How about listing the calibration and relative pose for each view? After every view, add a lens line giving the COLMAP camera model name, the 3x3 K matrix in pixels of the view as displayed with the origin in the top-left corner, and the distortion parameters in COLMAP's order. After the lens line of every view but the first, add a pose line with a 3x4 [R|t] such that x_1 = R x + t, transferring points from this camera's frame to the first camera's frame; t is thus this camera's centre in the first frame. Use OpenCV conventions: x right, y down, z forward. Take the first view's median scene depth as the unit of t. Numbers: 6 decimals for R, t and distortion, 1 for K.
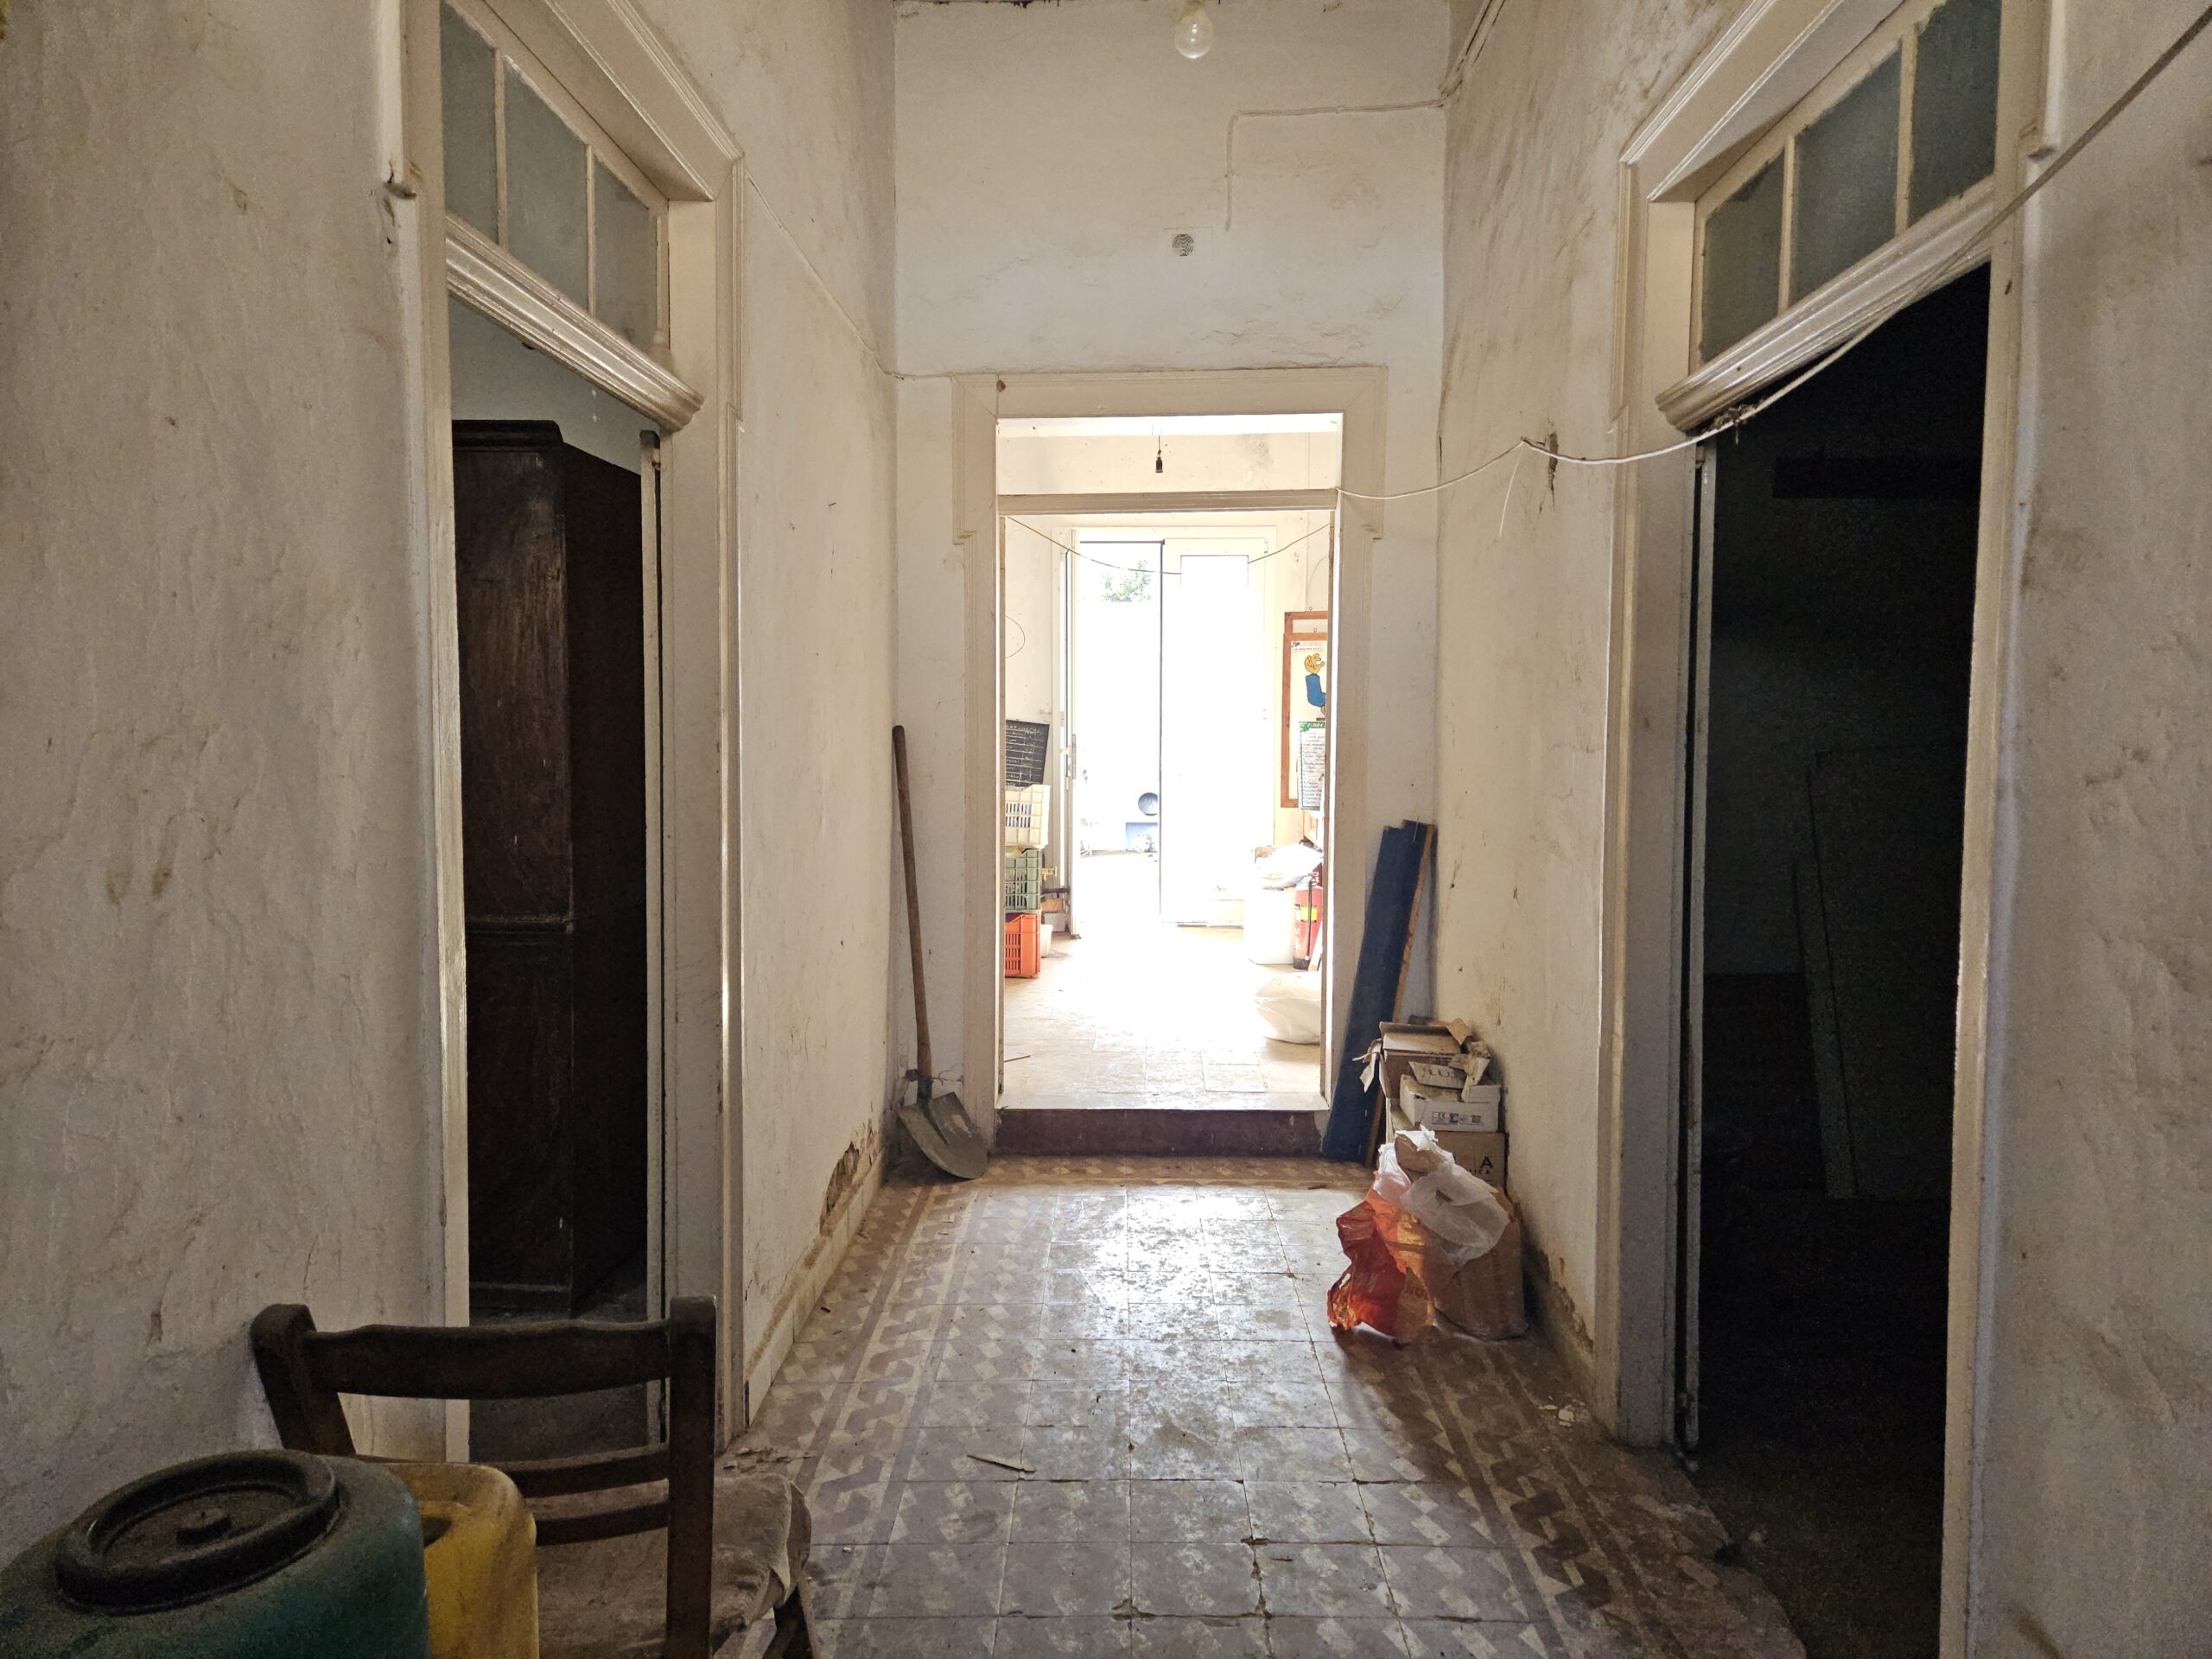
lens RADIAL K [[1484.3, 0, 1103.6], [0, 1484.3, 826.6], [0, 0, 1]] dist [0.064660, -0.036282]
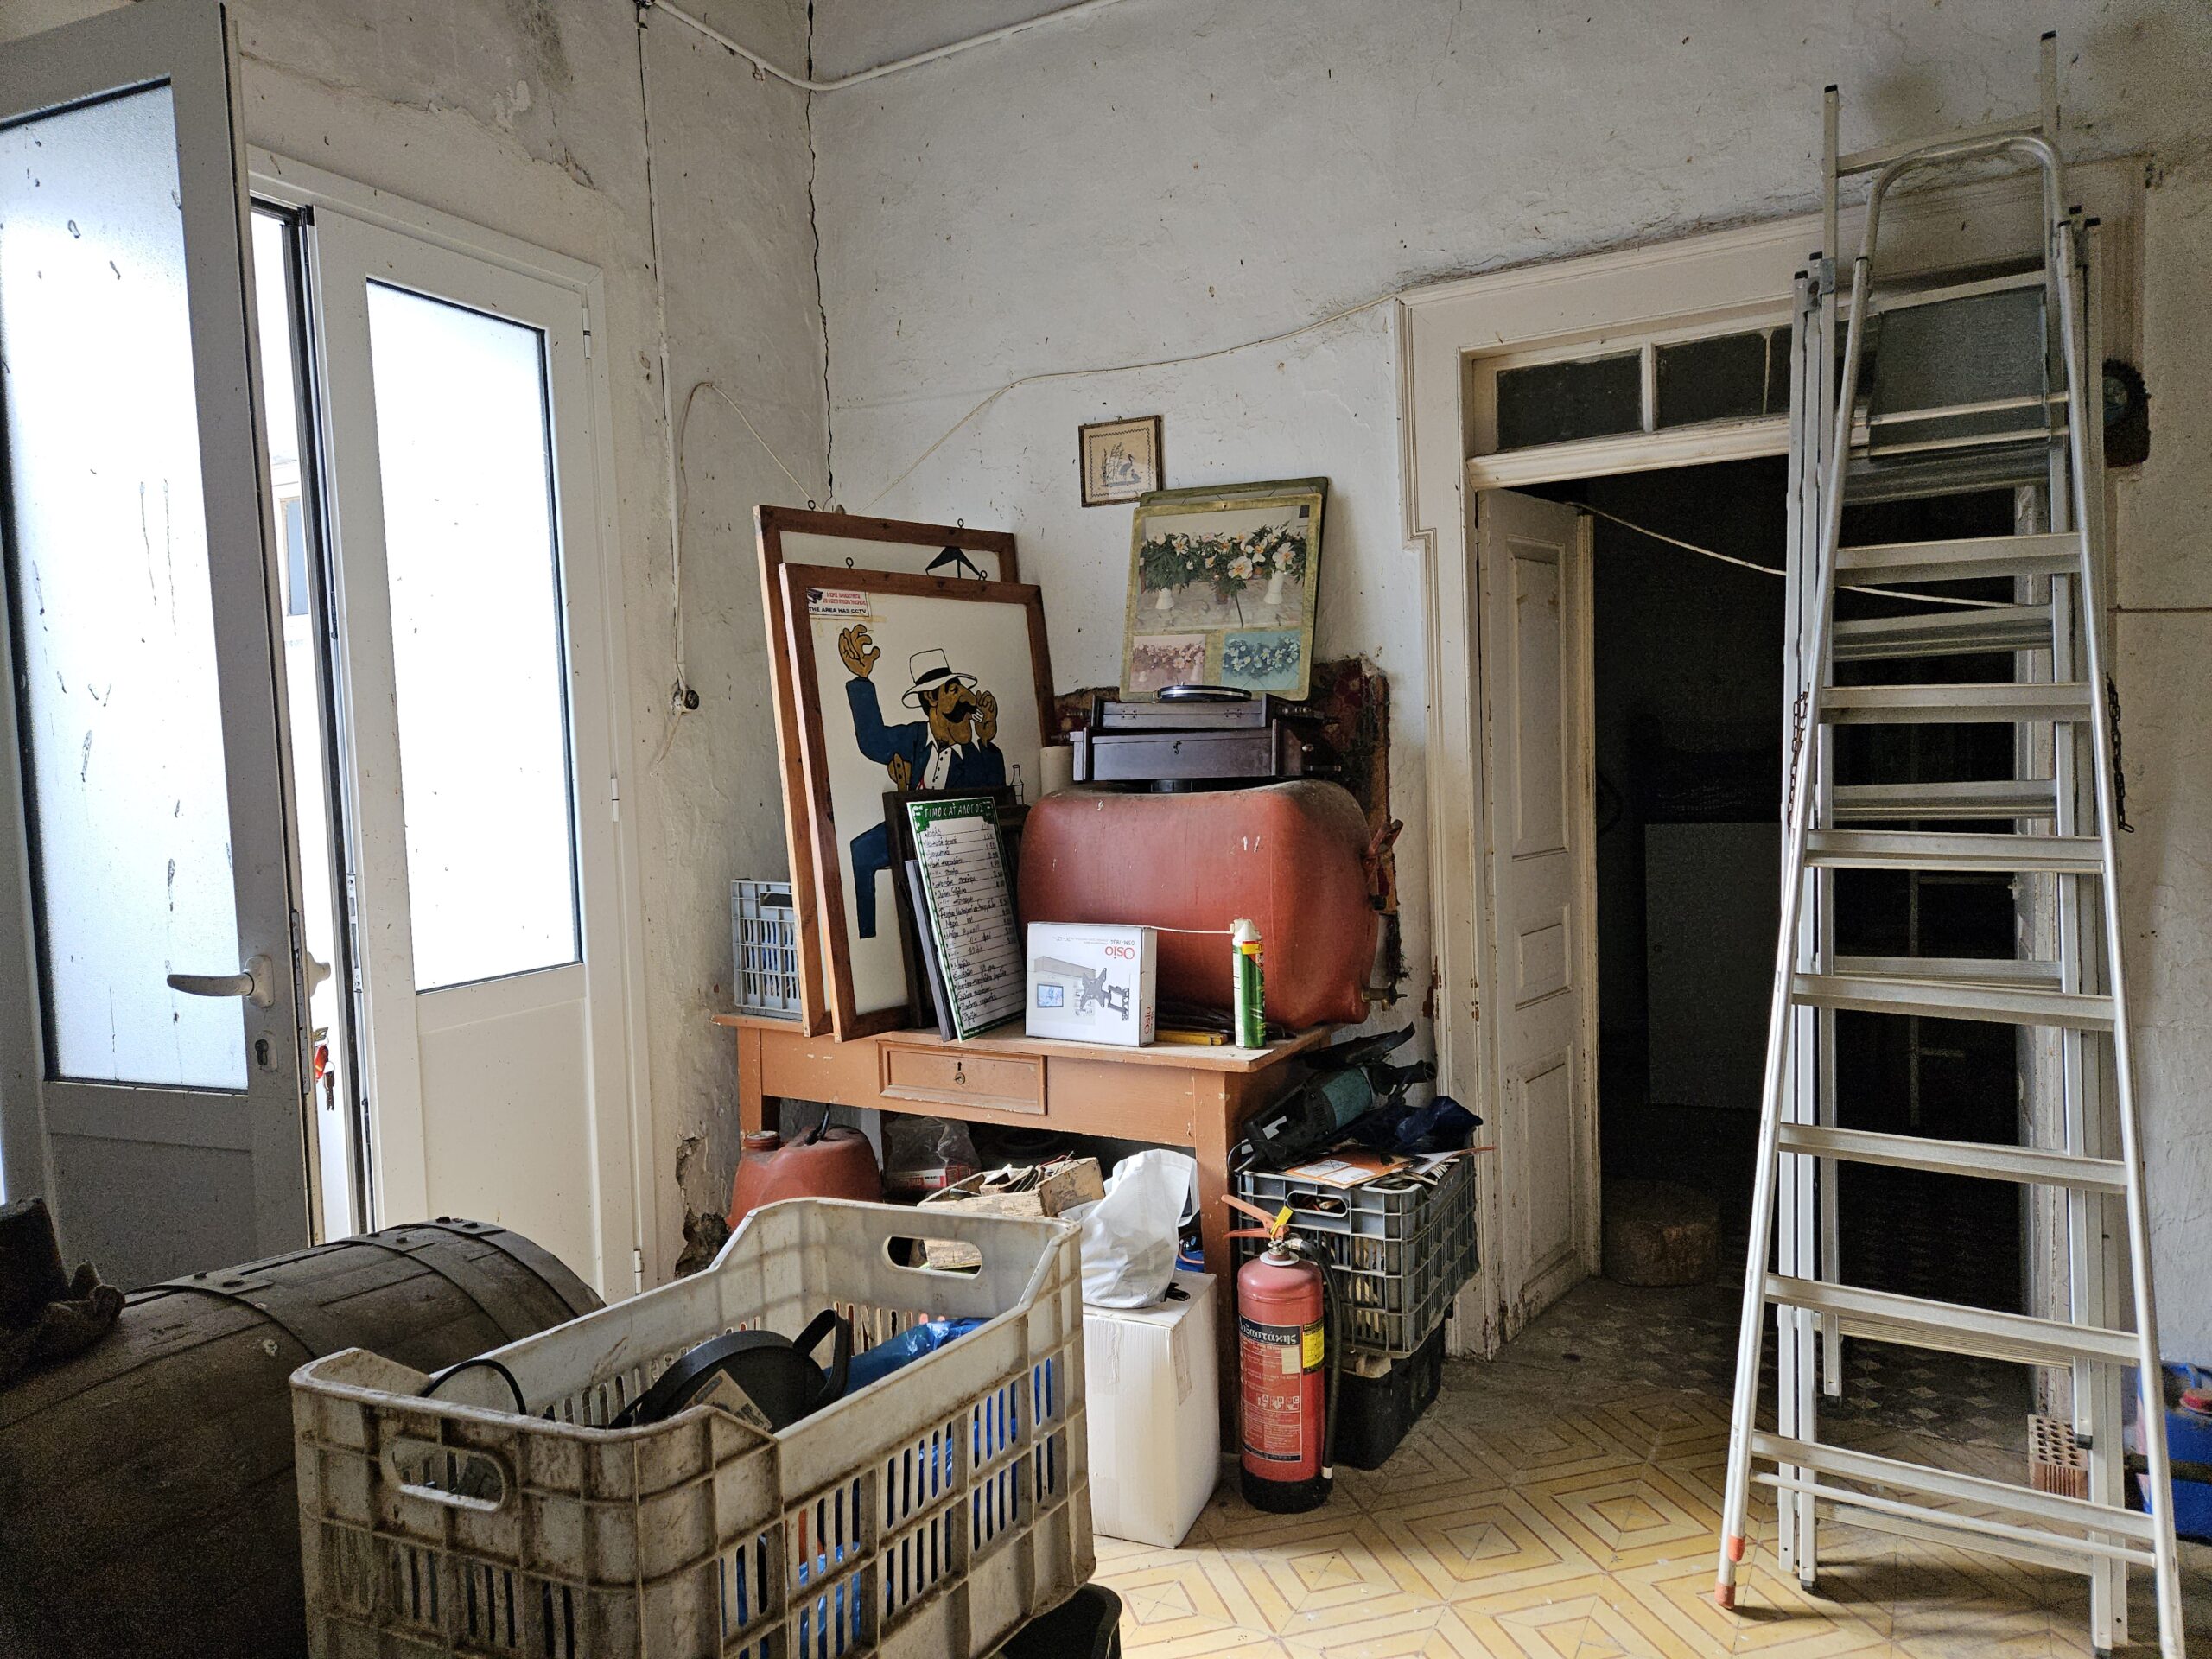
lens RADIAL K [[1484.3, 0, 1102.8], [0, 1484.3, 846.5], [0, 0, 1]] dist [0.064660, -0.036282]
pose [[0.455647, -0.073468, 0.887124, -0.172734], [0.087432, 0.995463, 0.037533, -0.068344], [-0.885857, 0.060461, 0.460003, 0.771797]]
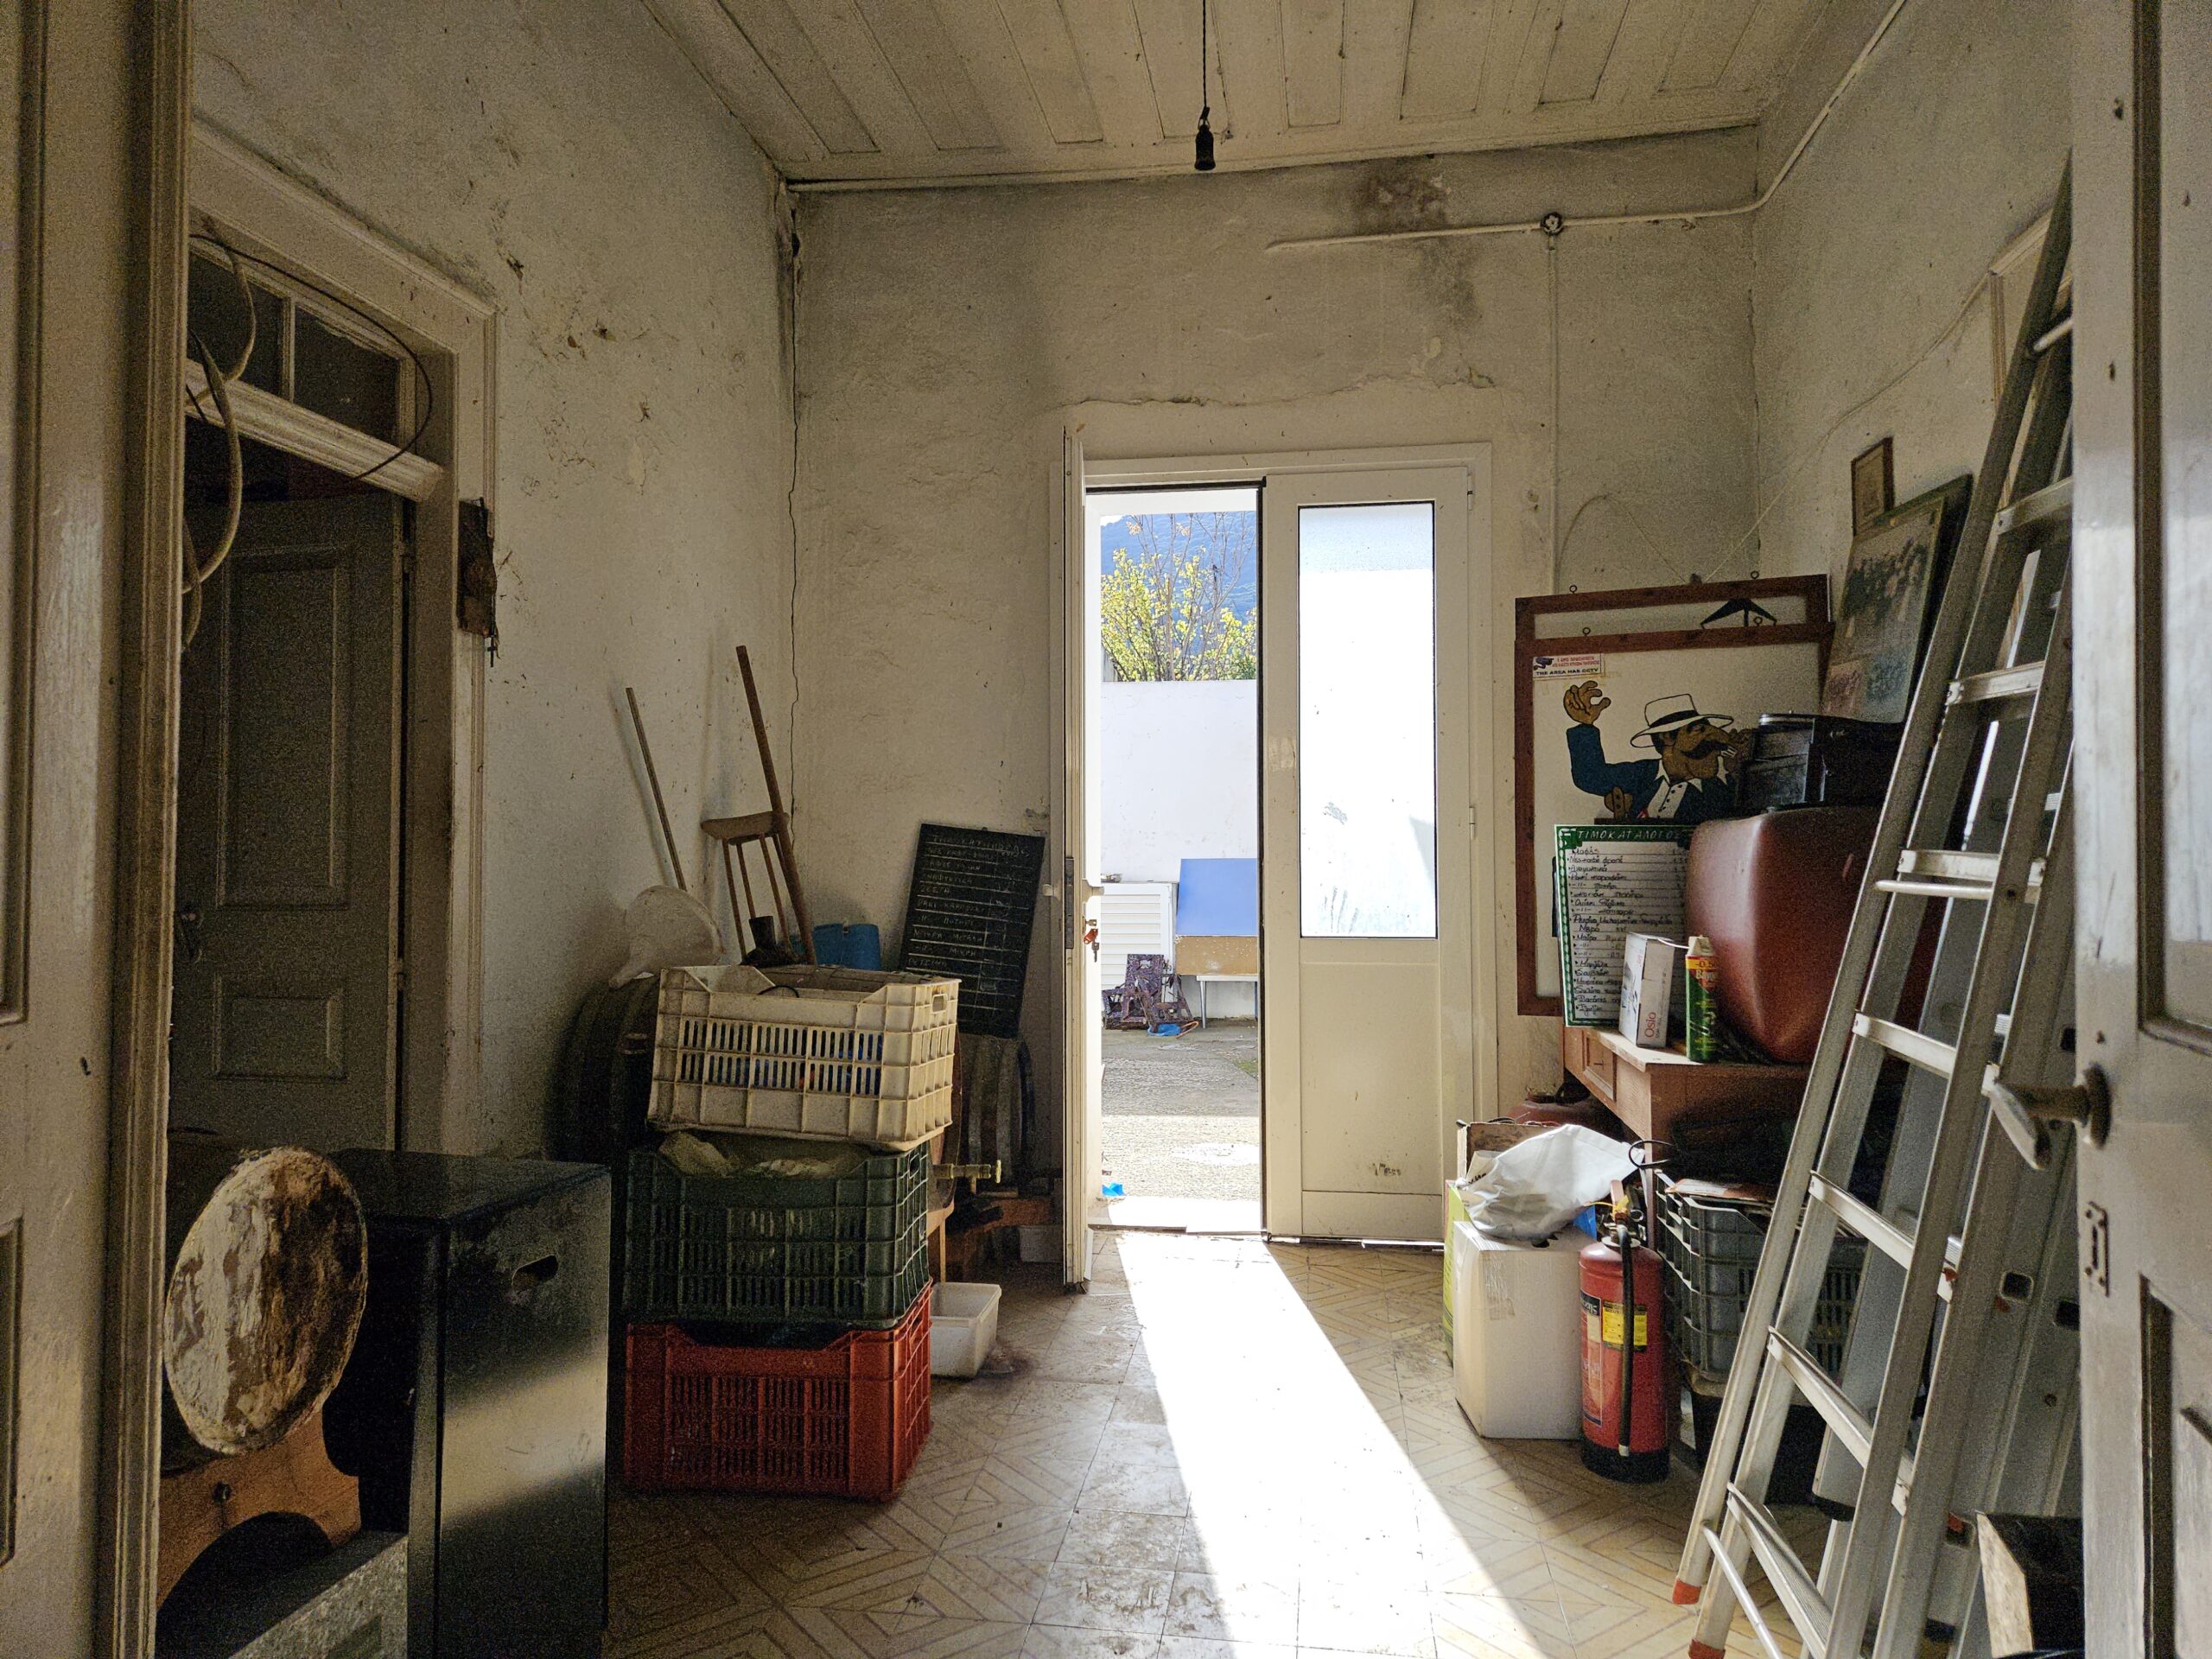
lens RADIAL K [[1484.3, 0, 1094.4], [0, 1484.3, 814.9], [0, 0, 1]] dist [0.064660, -0.036282]
pose [[0.992813, -0.006189, -0.119517, 0.044616], [-0.004802, 0.995797, -0.091459, -0.030993], [0.119581, 0.091375, 0.988611, 0.522508]]
